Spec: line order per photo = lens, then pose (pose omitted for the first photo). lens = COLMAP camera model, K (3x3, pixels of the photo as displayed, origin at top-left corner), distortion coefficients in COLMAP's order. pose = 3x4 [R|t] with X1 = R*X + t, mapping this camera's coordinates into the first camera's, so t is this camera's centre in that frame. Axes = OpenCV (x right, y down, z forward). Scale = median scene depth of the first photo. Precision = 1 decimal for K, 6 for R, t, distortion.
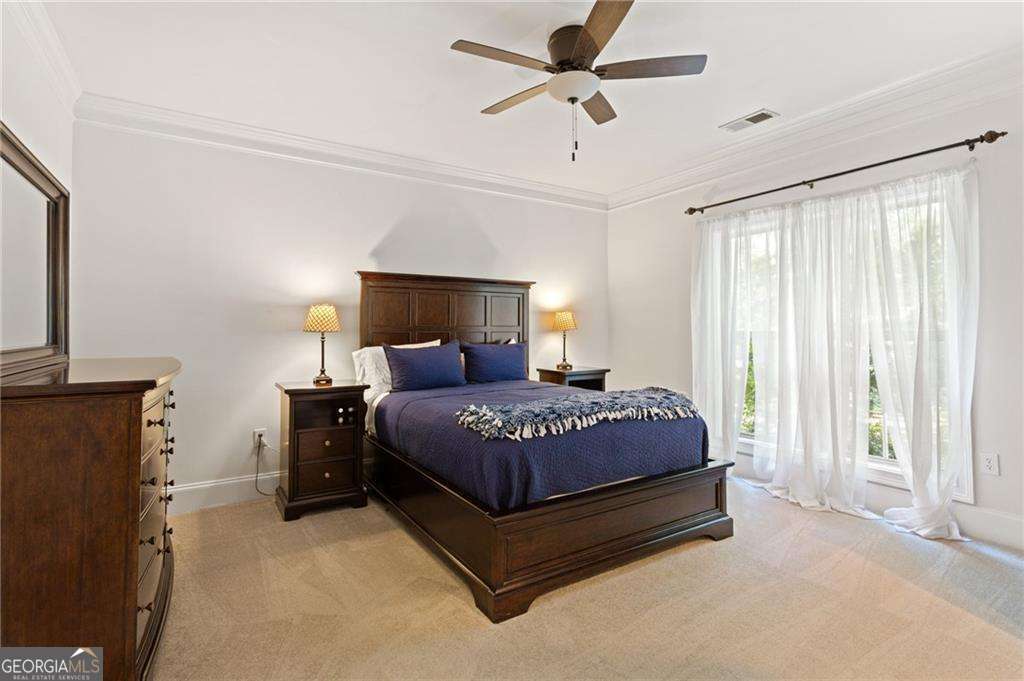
lens RADIAL K [[492.9, 0, 503.0], [0, 492.9, 335.0], [0, 0, 1]] dist [0.000147, 0.000023]
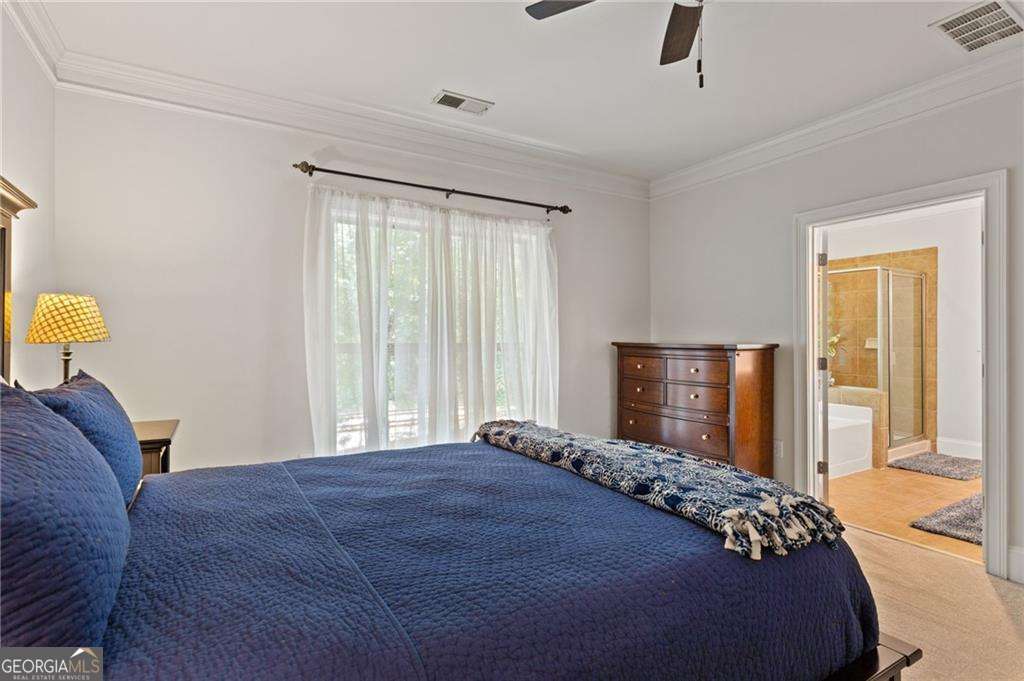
lens RADIAL K [[492.9, 0, 503.0], [0, 492.9, 335.0], [0, 0, 1]] dist [0.000147, 0.000023]
pose [[0.023505, -0.000703, 0.999723, -0.341874], [0.000970, 0.999999, 0.000681, -0.028050], [-0.999723, 0.000954, 0.023506, 0.865129]]
